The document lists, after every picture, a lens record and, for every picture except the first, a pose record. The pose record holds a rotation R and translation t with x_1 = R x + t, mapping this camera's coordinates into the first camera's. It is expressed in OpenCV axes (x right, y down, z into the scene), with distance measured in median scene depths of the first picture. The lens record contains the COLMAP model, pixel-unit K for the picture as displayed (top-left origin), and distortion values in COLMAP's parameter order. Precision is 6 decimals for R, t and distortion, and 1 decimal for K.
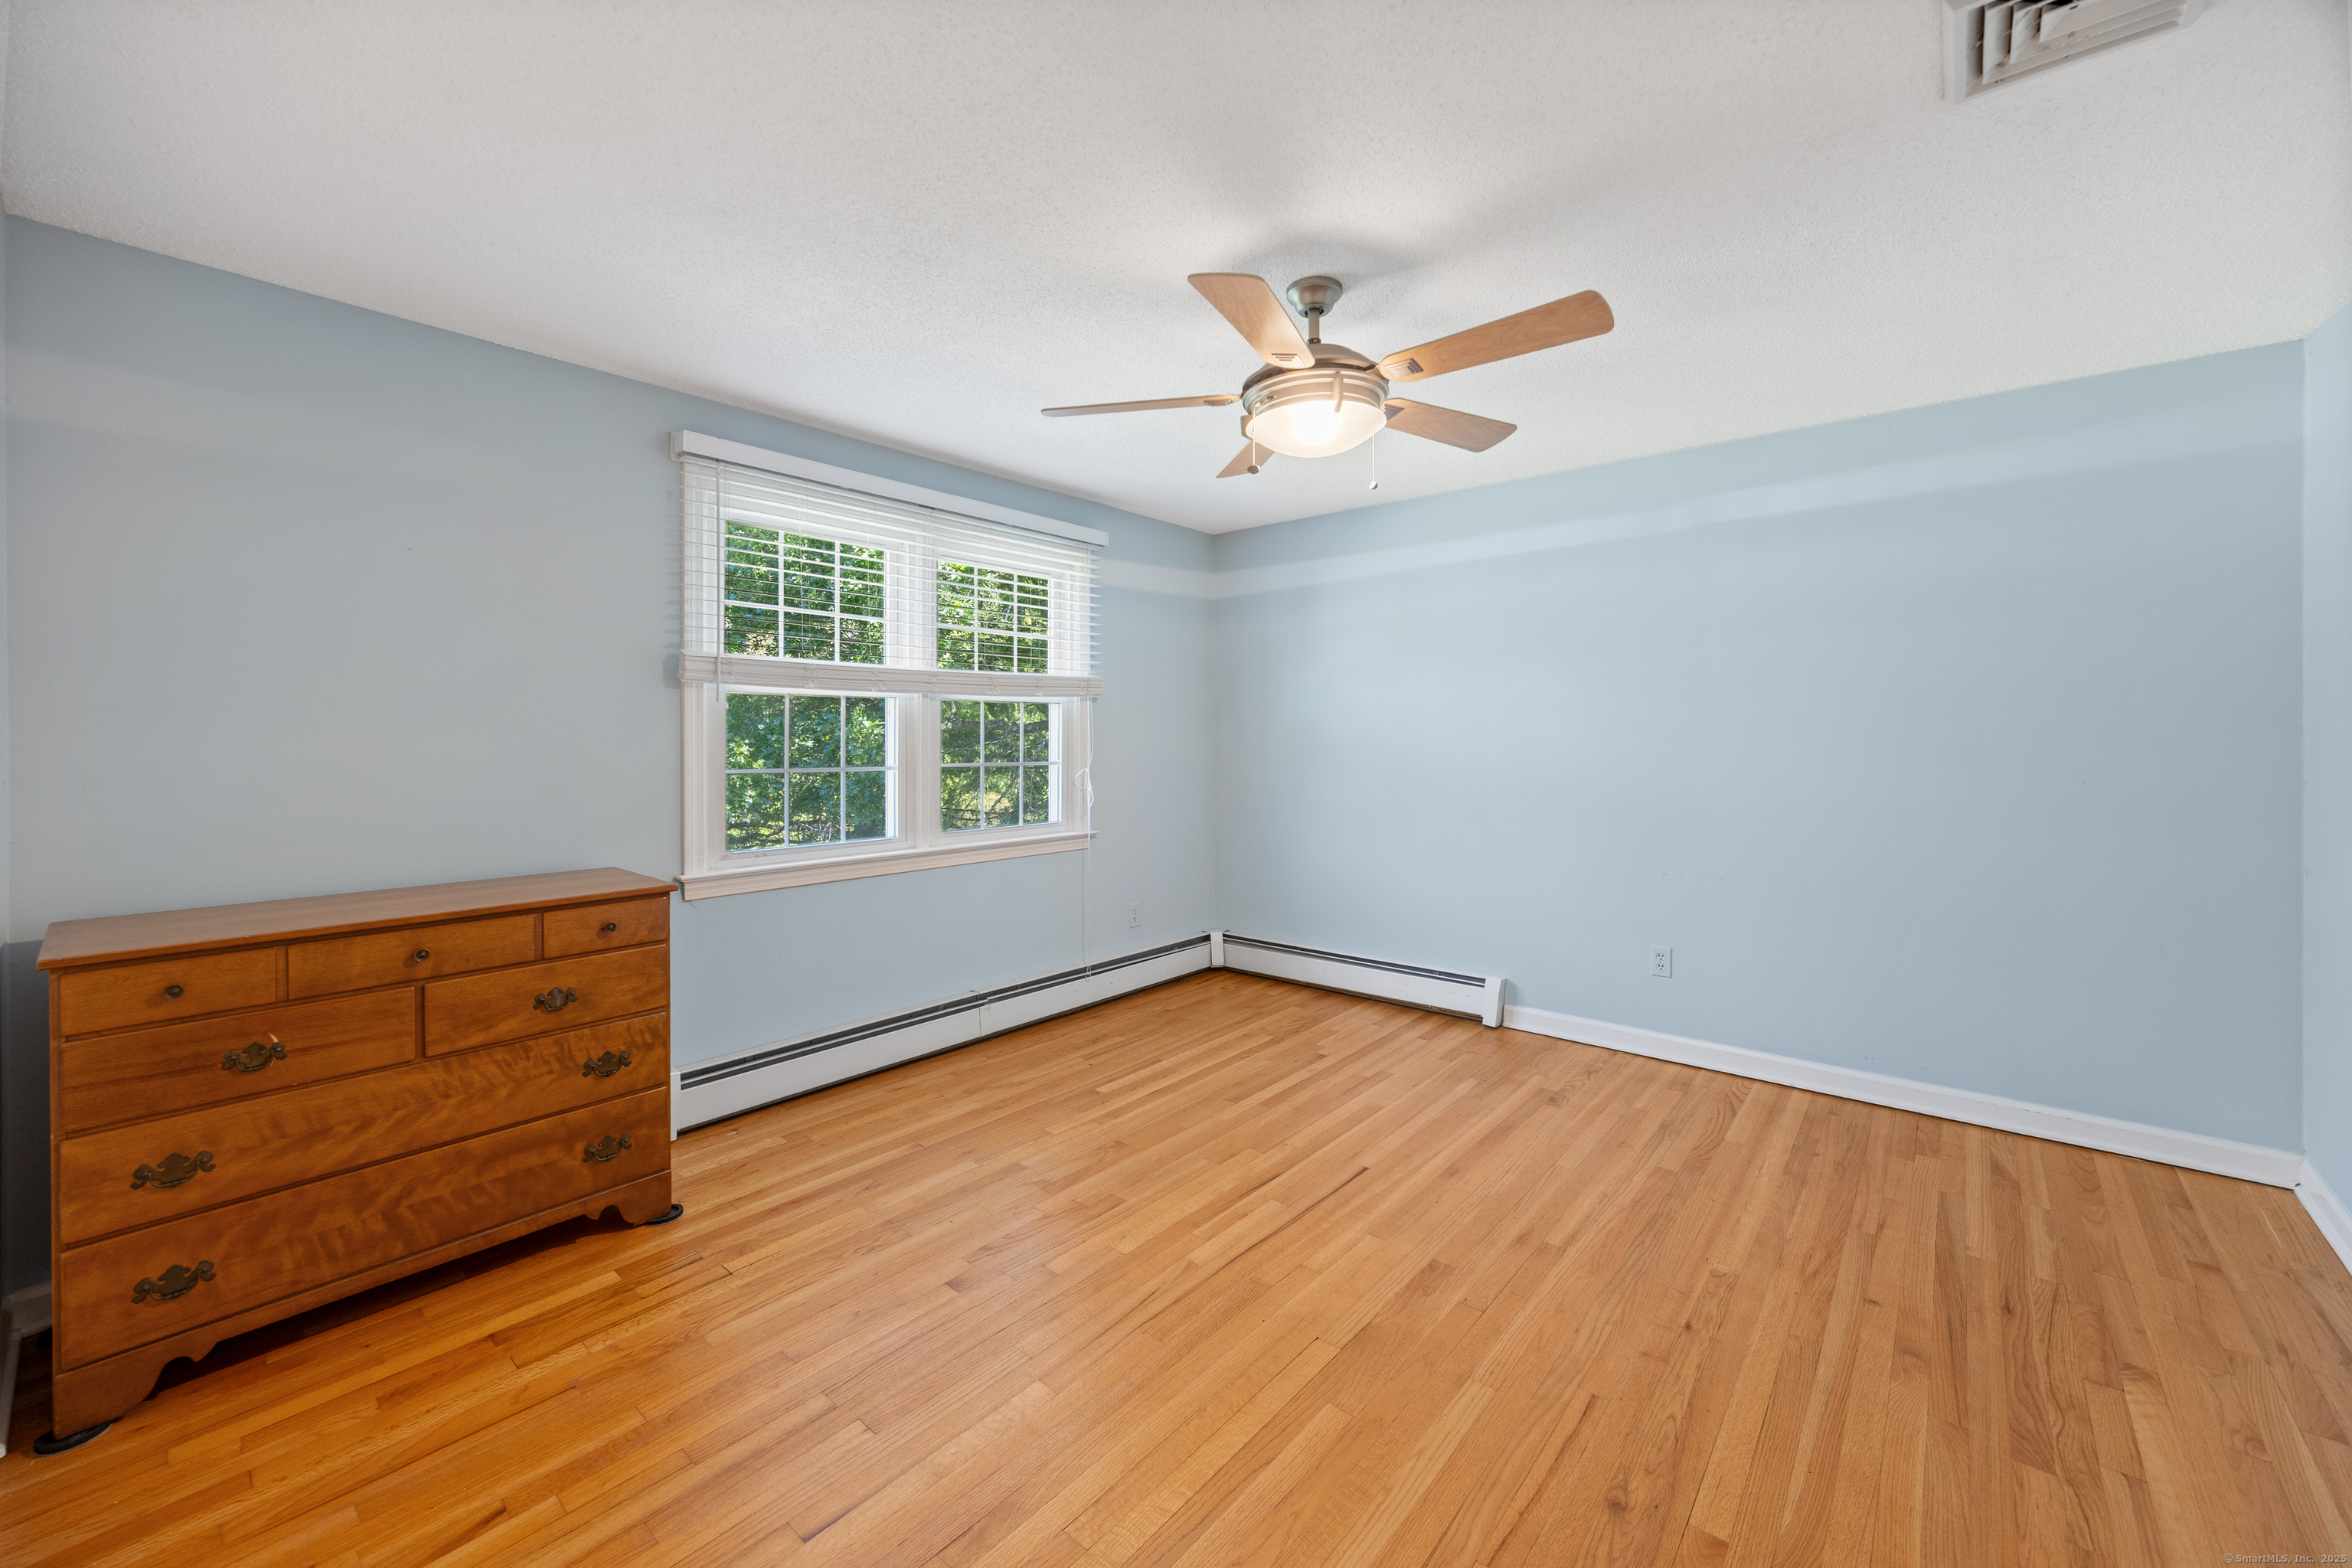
lens RADIAL K [[922.6, 0, 1174.0], [0, 922.6, 736.2], [0, 0, 1]] dist [0.000063, 0.000151]
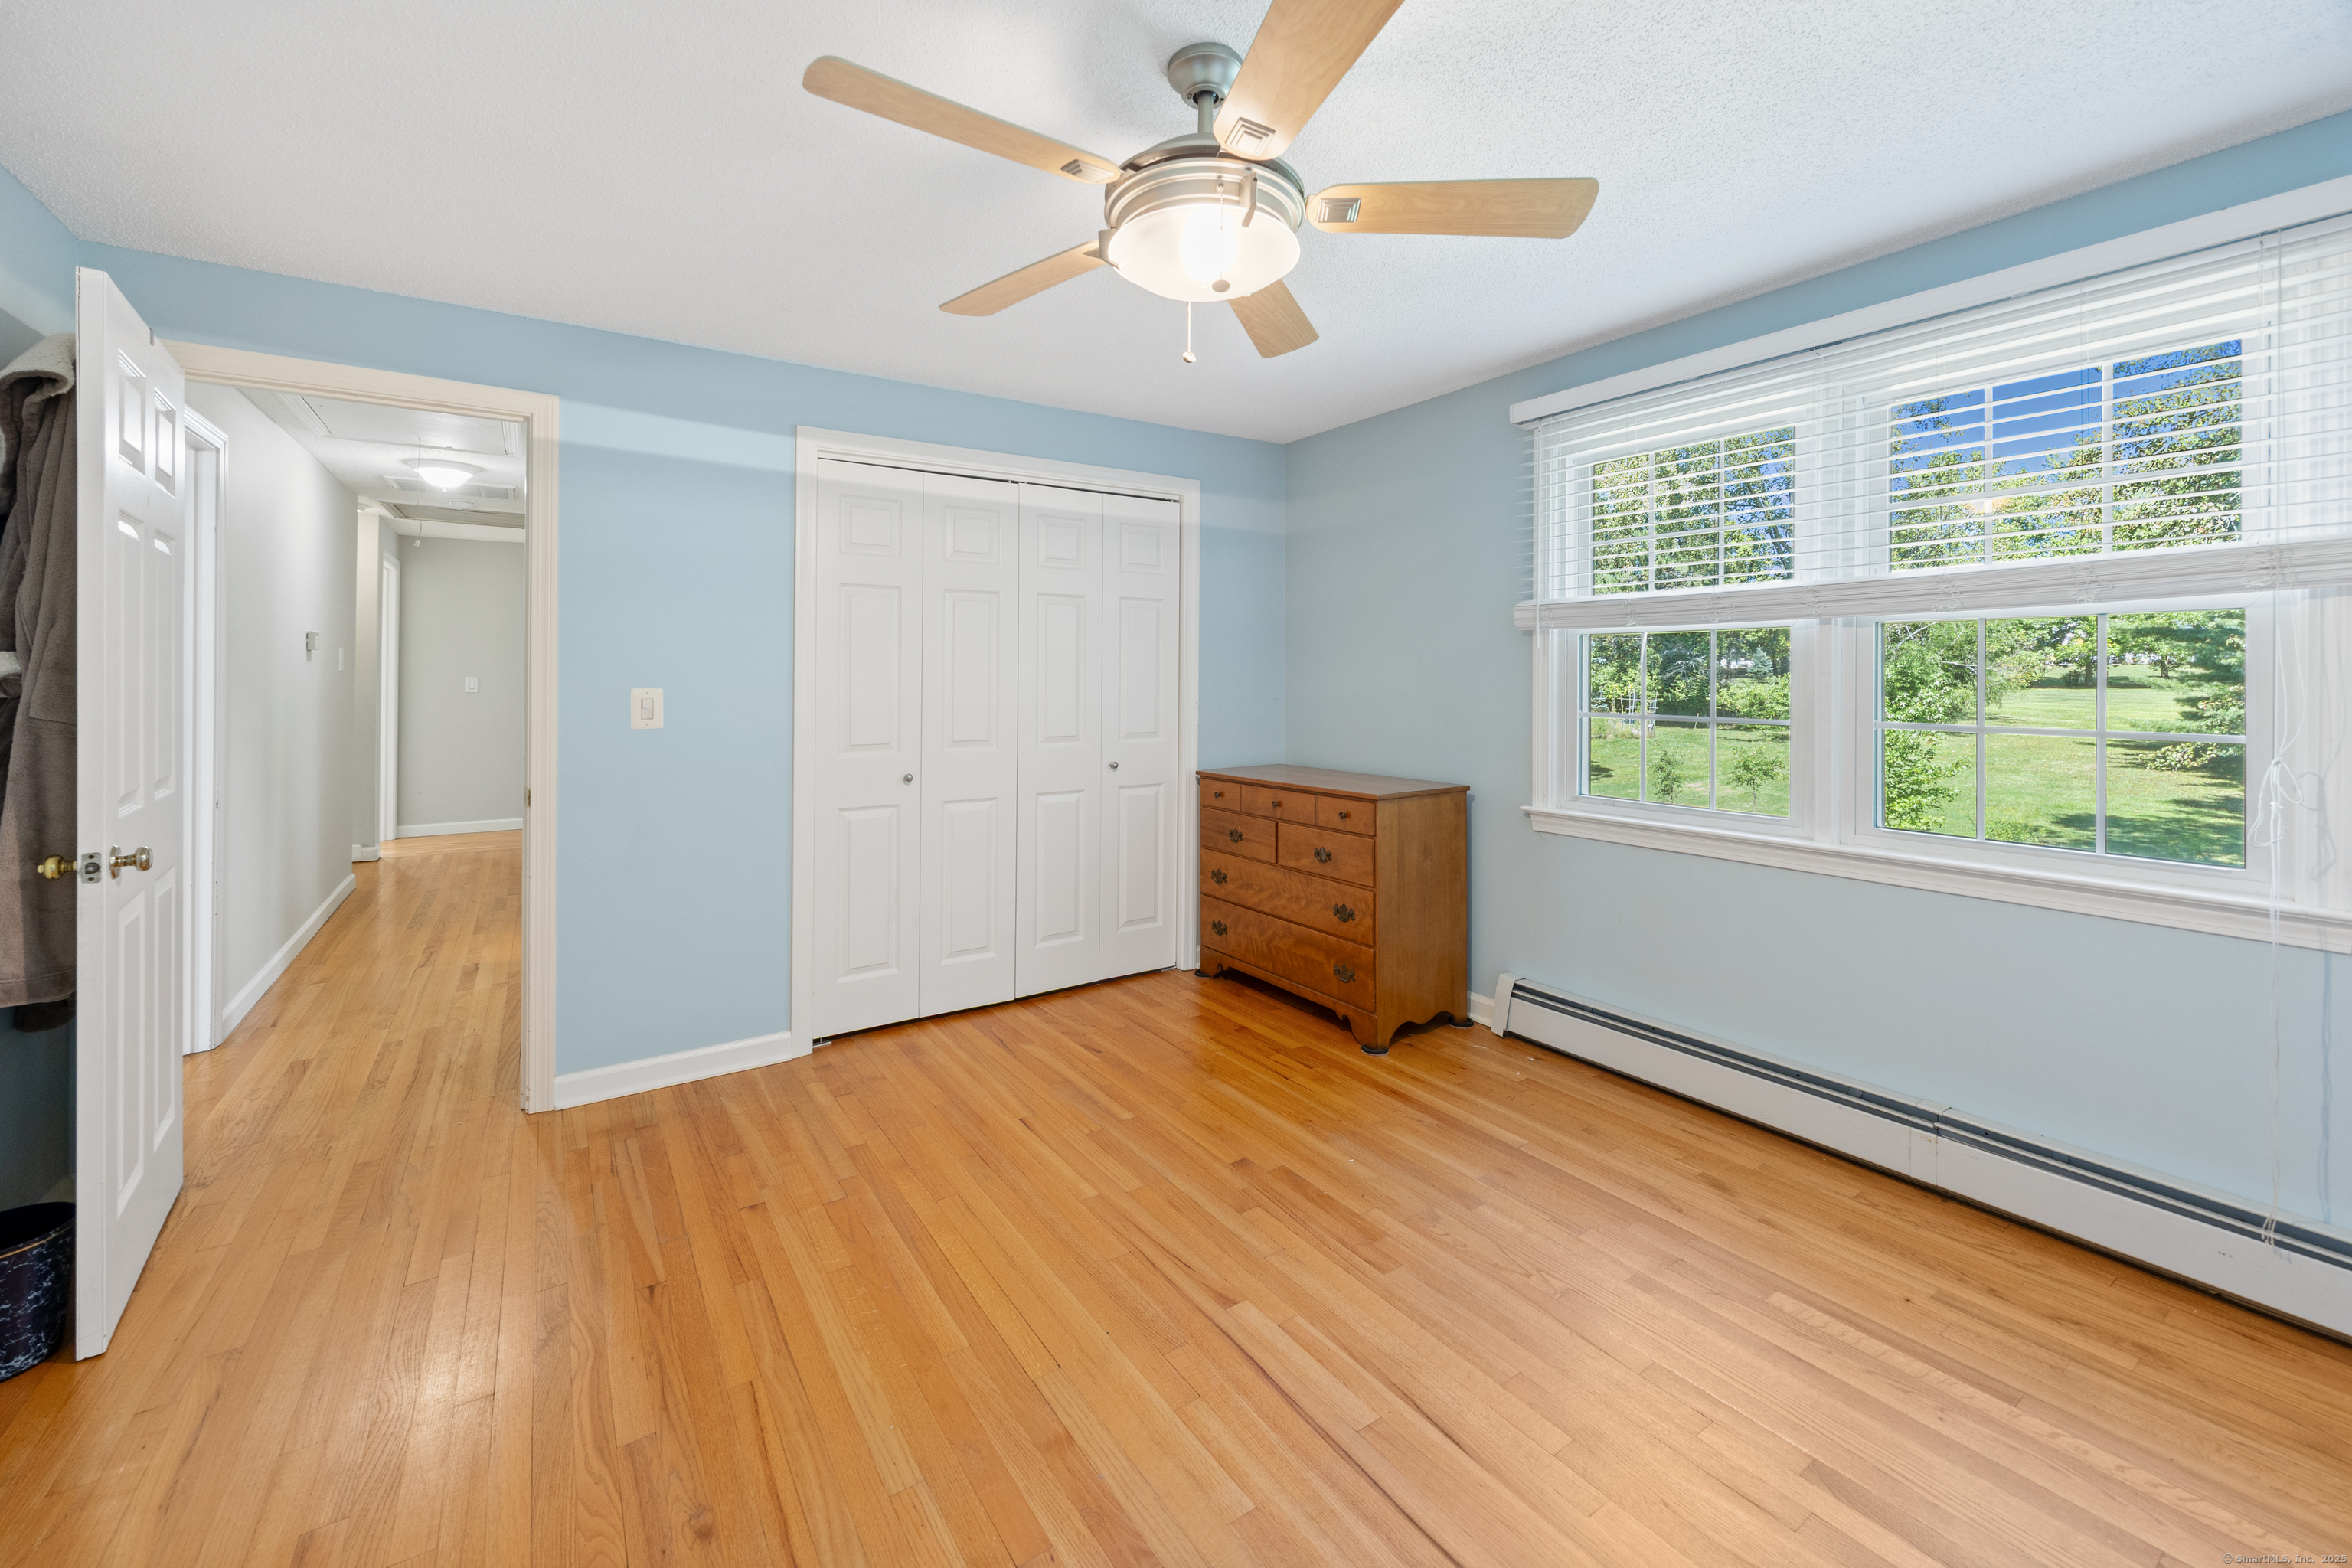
lens RADIAL K [[948.3, 0, 1177.0], [0, 948.3, 672.4], [0, 0, 1]] dist [0.000335, 0.000047]
pose [[-0.264457, 0.000120, -0.964397, 0.867047], [0.003185, 0.999995, -0.000748, -0.010350], [0.964392, -0.003269, -0.264456, 1.169853]]
